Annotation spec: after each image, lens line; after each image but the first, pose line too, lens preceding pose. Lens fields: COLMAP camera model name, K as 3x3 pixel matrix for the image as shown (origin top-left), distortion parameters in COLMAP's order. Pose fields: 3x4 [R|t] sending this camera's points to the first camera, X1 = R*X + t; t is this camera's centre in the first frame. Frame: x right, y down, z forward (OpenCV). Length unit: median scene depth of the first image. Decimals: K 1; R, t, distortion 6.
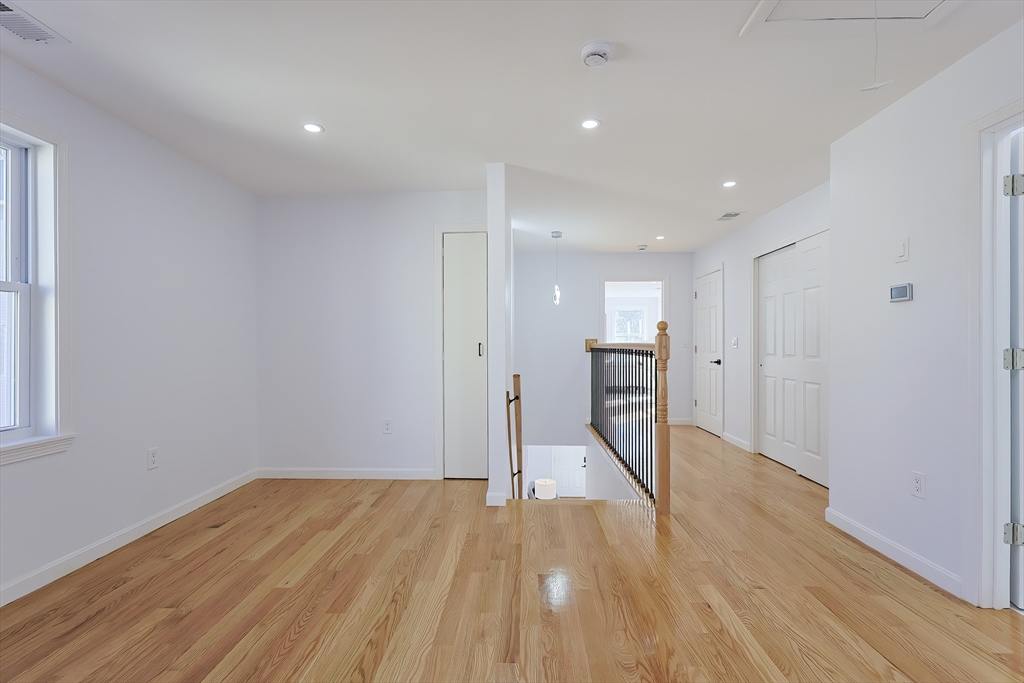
lens RADIAL K [[437.0, 0, 511.2], [0, 437.0, 344.8], [0, 0, 1]] dist [0.003890, 0.000791]
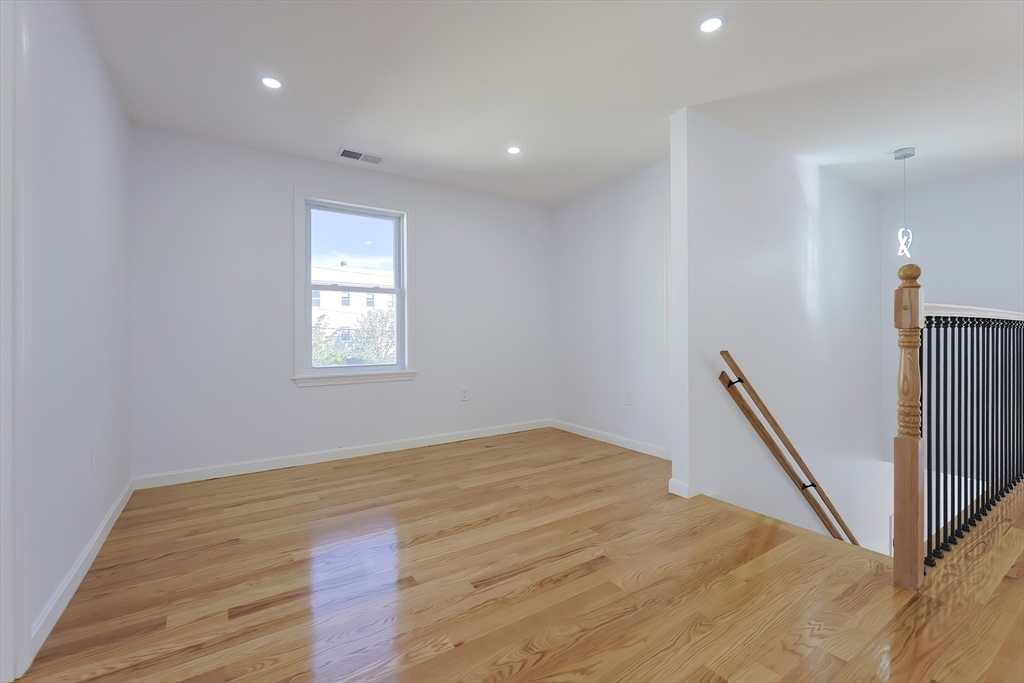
lens RADIAL K [[437.0, 0, 528.2], [0, 437.0, 332.8], [0, 0, 1]] dist [0.003890, 0.000791]
pose [[0.592881, -0.002372, -0.805287, 0.661193], [0.002596, 0.999996, -0.001034, 0.047865], [0.805286, -0.001478, 0.592885, 0.294972]]
